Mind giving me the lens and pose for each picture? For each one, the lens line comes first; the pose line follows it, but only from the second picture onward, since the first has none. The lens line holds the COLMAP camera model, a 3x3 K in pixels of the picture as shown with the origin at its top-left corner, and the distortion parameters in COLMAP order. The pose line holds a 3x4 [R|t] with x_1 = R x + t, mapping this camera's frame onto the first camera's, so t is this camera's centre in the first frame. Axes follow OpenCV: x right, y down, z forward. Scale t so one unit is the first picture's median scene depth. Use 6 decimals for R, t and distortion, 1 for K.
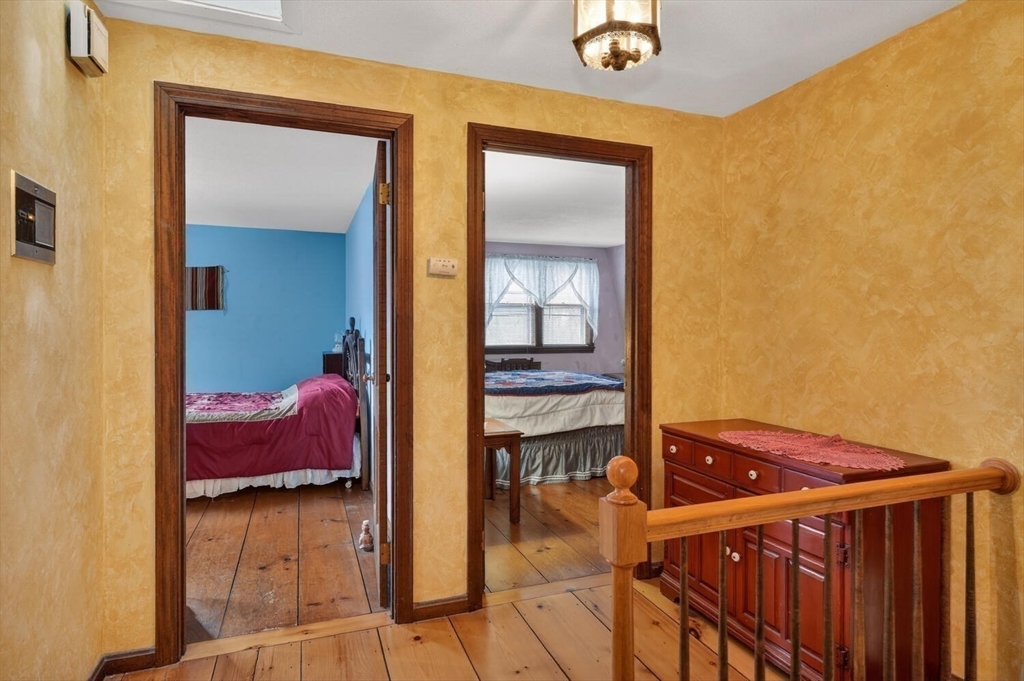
lens RADIAL K [[554.5, 0, 511.6], [0, 554.5, 333.4], [0, 0, 1]] dist [-0.005508, -0.000800]
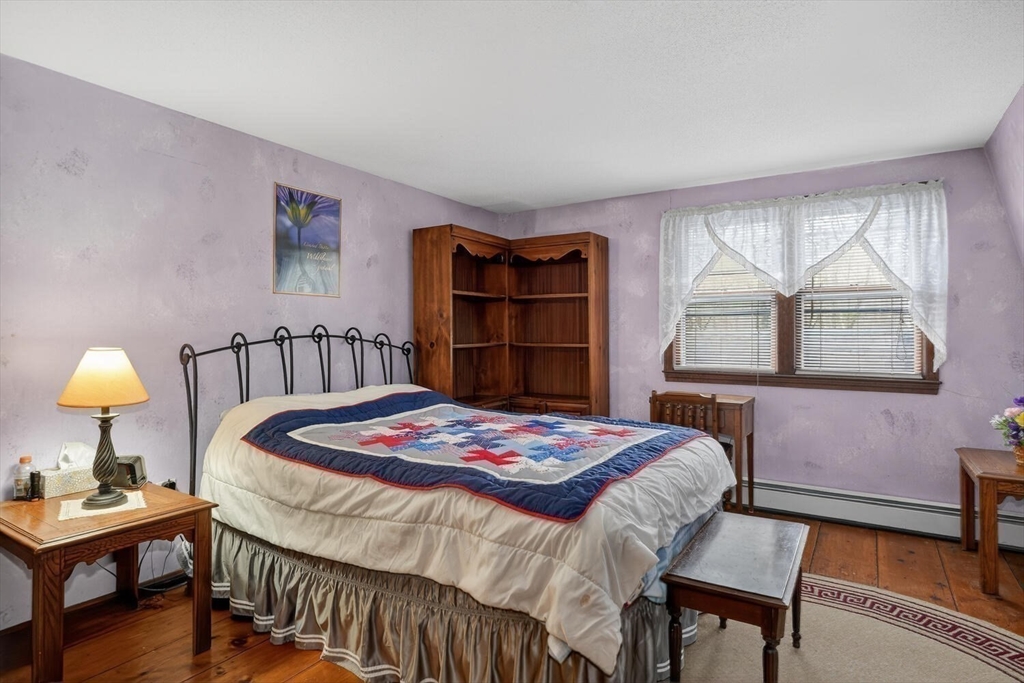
lens RADIAL K [[554.5, 0, 512.8], [0, 554.5, 337.4], [0, 0, 1]] dist [-0.005508, -0.000800]
pose [[0.604132, 0.002380, -0.796881, 0.498996], [-0.014542, 0.999862, -0.008038, -0.003301], [0.796752, 0.016444, 0.604083, 0.801418]]
